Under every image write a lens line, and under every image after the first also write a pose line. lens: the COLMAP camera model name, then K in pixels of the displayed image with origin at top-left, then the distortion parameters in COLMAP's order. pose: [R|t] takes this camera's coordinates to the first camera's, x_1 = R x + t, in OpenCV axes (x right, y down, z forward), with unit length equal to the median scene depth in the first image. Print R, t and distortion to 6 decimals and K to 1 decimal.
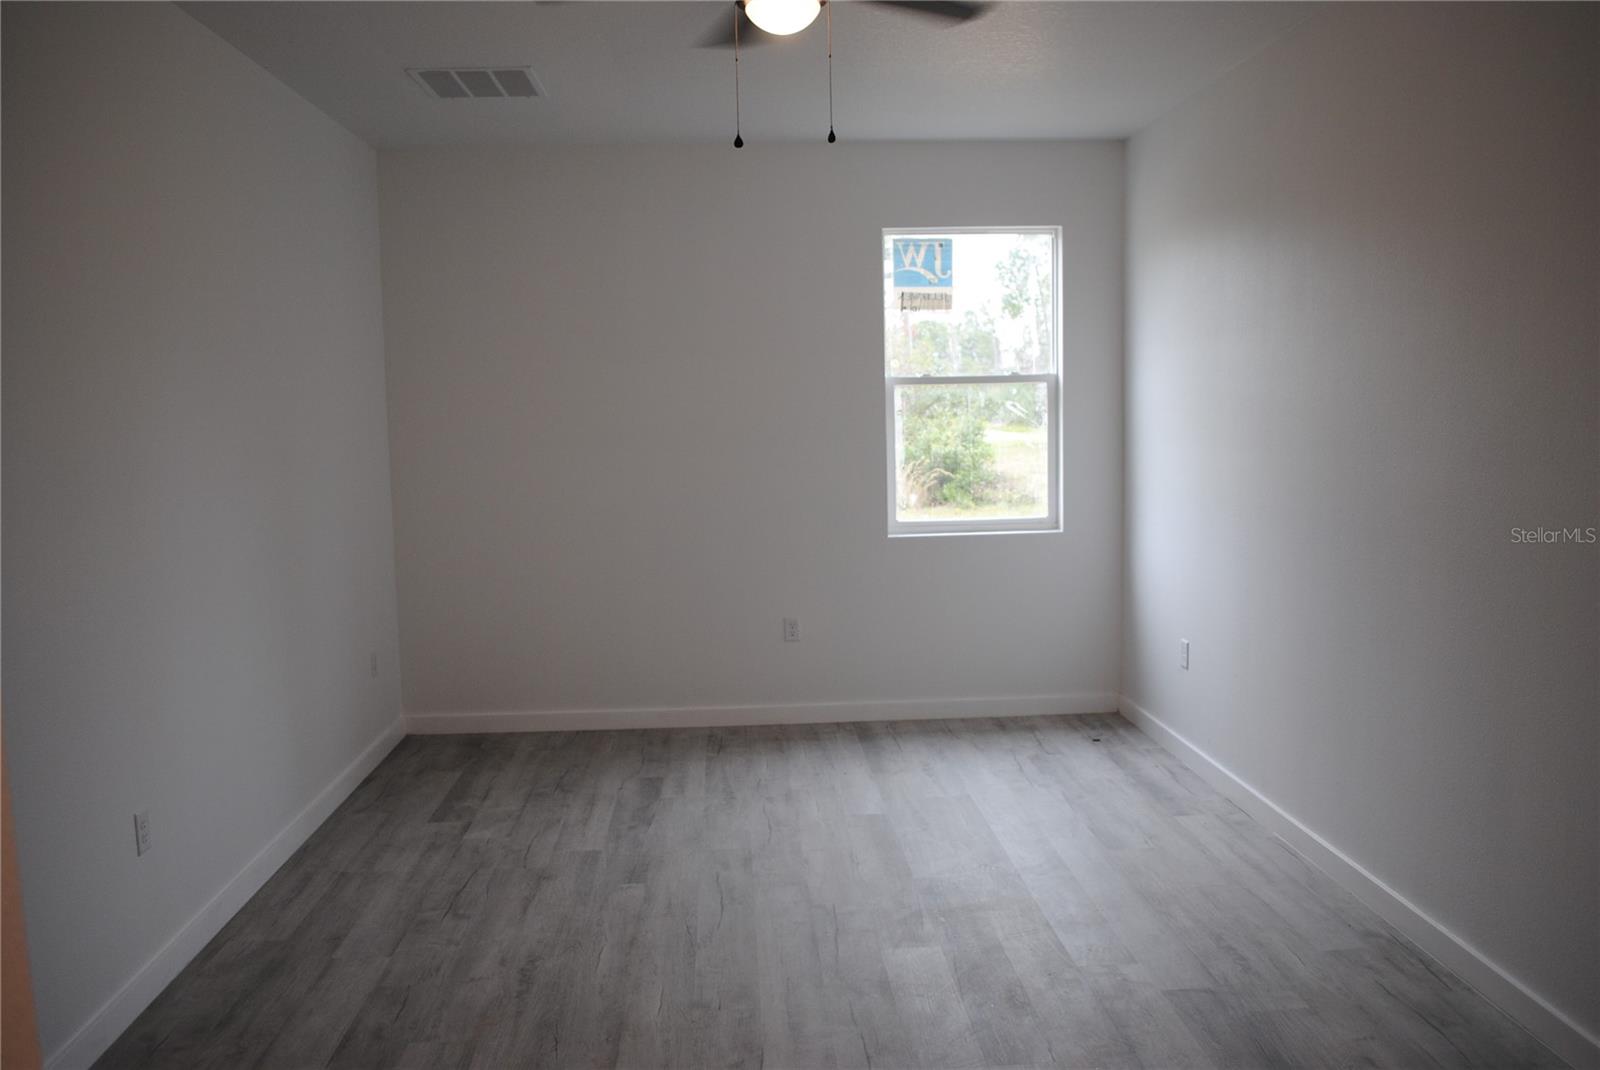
lens RADIAL K [[1261.1, 0, 809.5], [0, 1261.1, 531.5], [0, 0, 1]] dist [-0.086410, 0.011918]
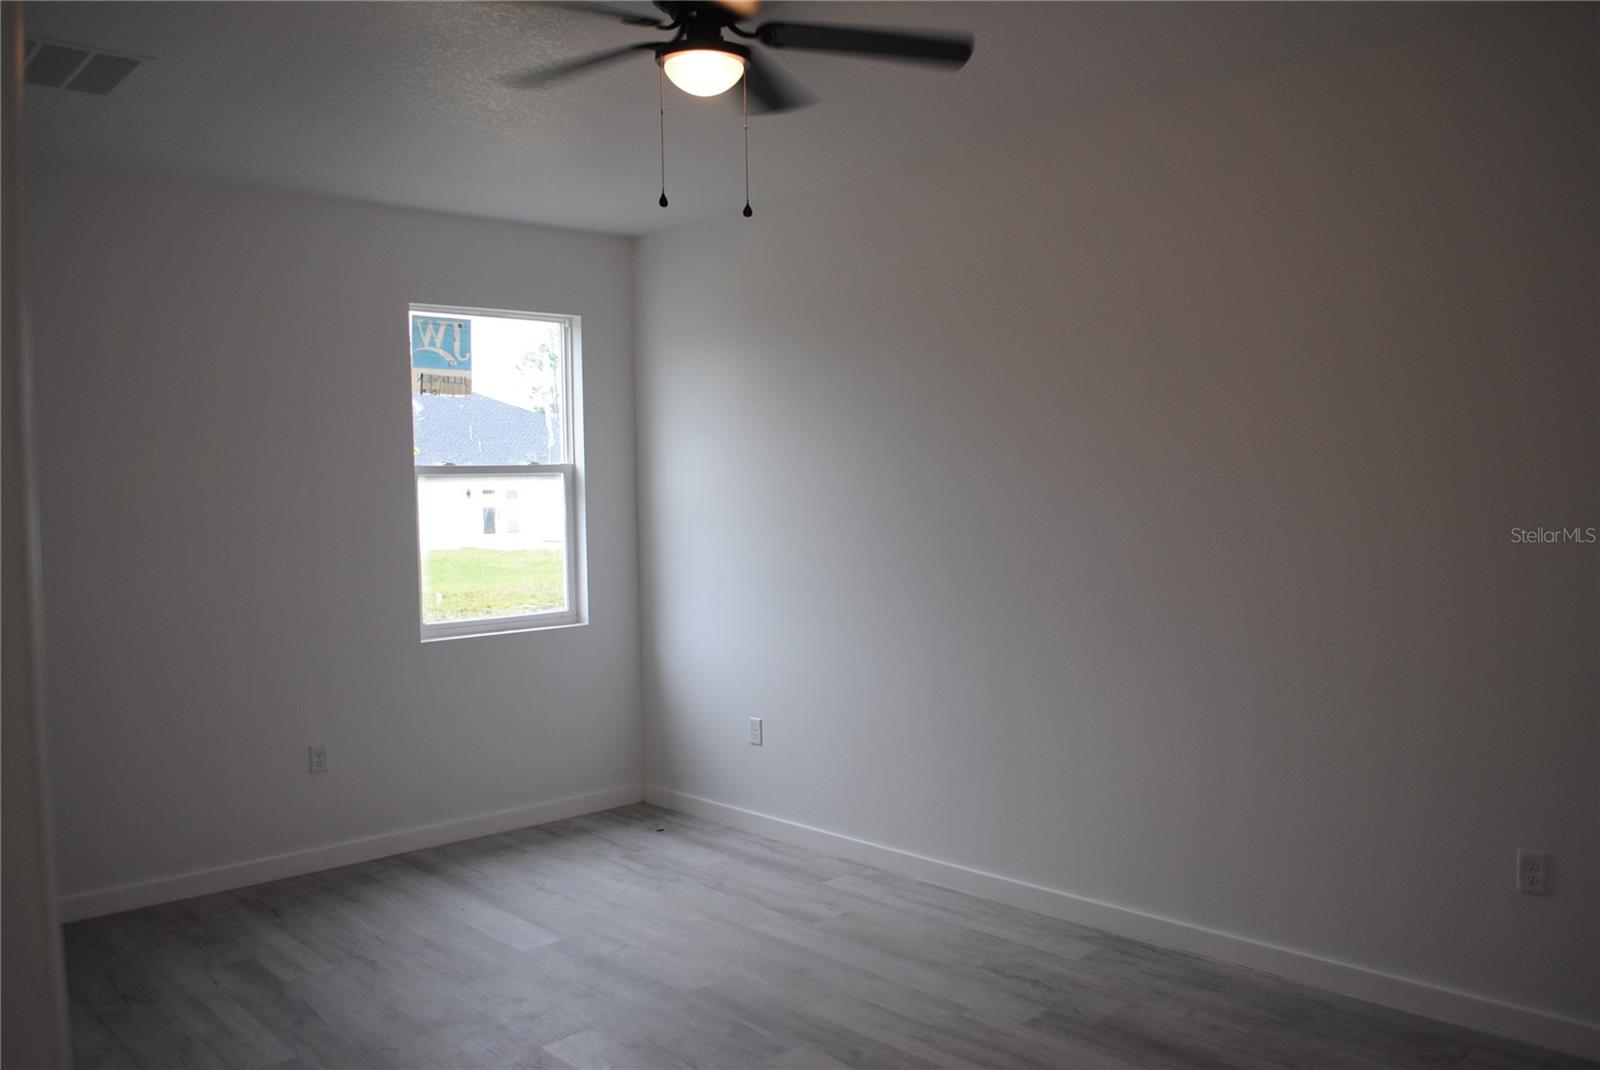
lens RADIAL K [[1261.1, 0, 809.5], [0, 1261.1, 531.5], [0, 0, 1]] dist [-0.086410, 0.011918]
pose [[0.771907, -0.018135, 0.635476, -0.288924], [0.069846, 0.995961, -0.056420, -0.004809], [-0.631887, 0.087937, 0.770056, 0.131256]]
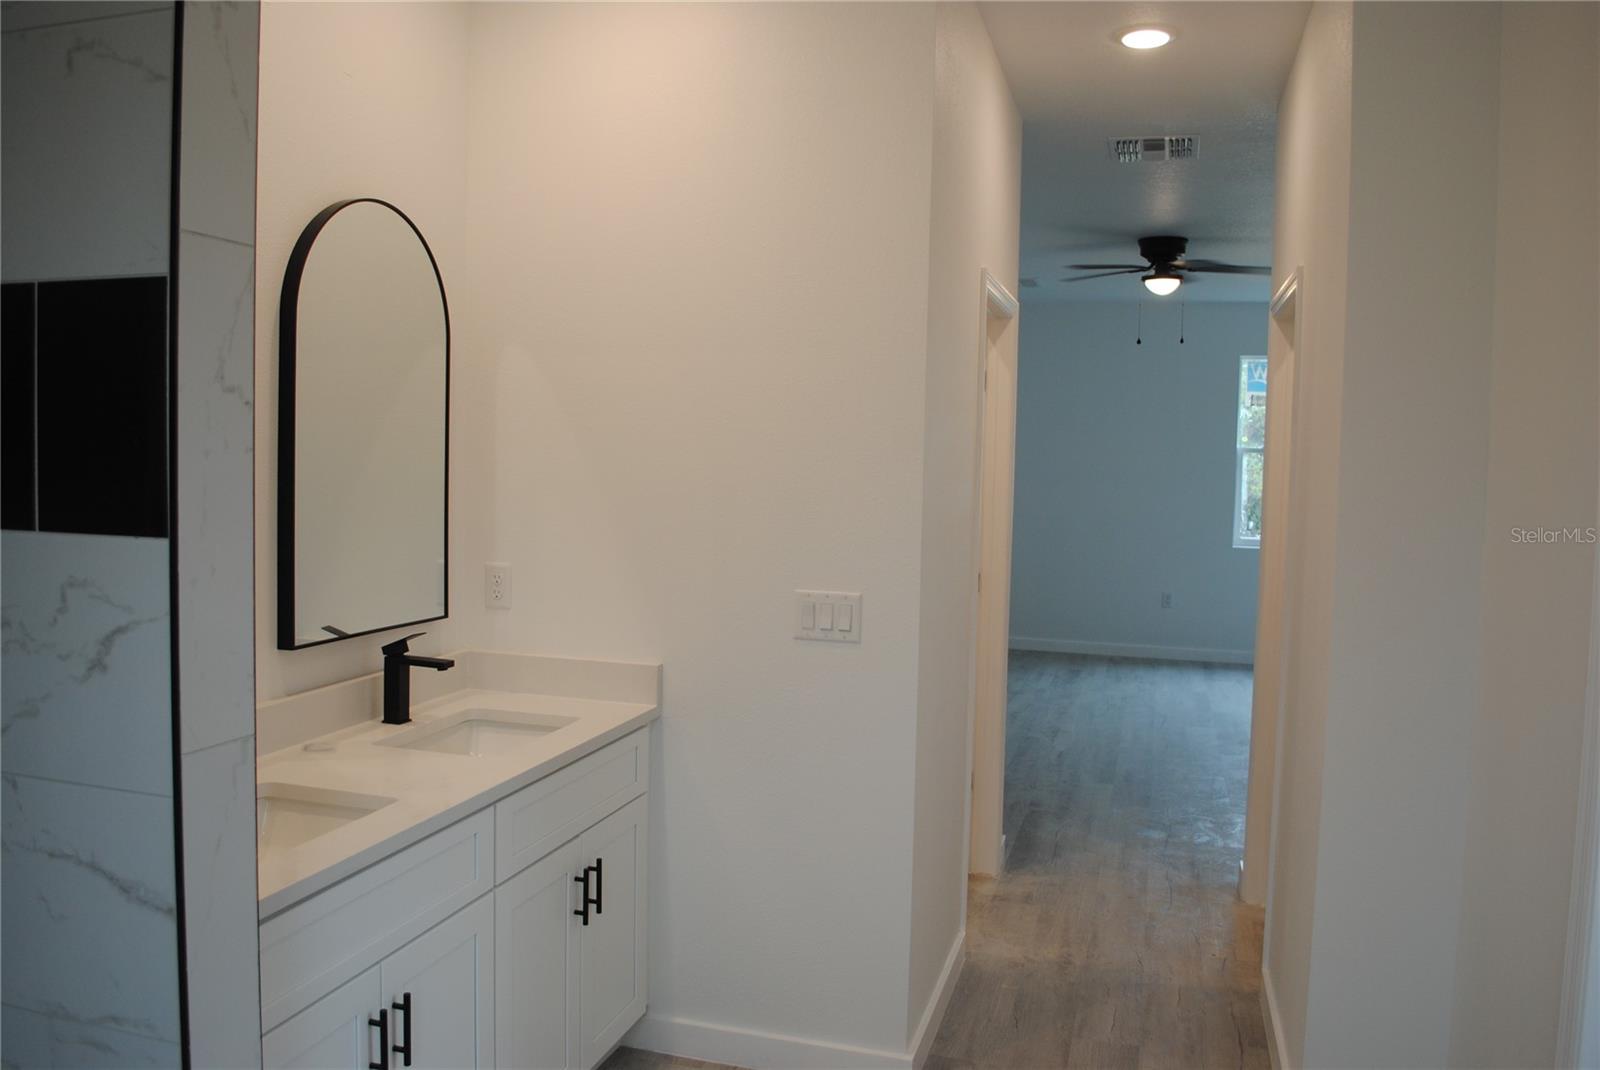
lens RADIAL K [[1240.1, 0, 800.0], [0, 1240.1, 535.0], [0, 0, 1]] dist [-0.087321, 0.001832]
pose [[0.938467, 0.065288, -0.339142, 0.073840], [-0.077616, 0.996720, -0.022899, 0.067685], [0.336535, 0.047813, 0.940456, -0.651088]]
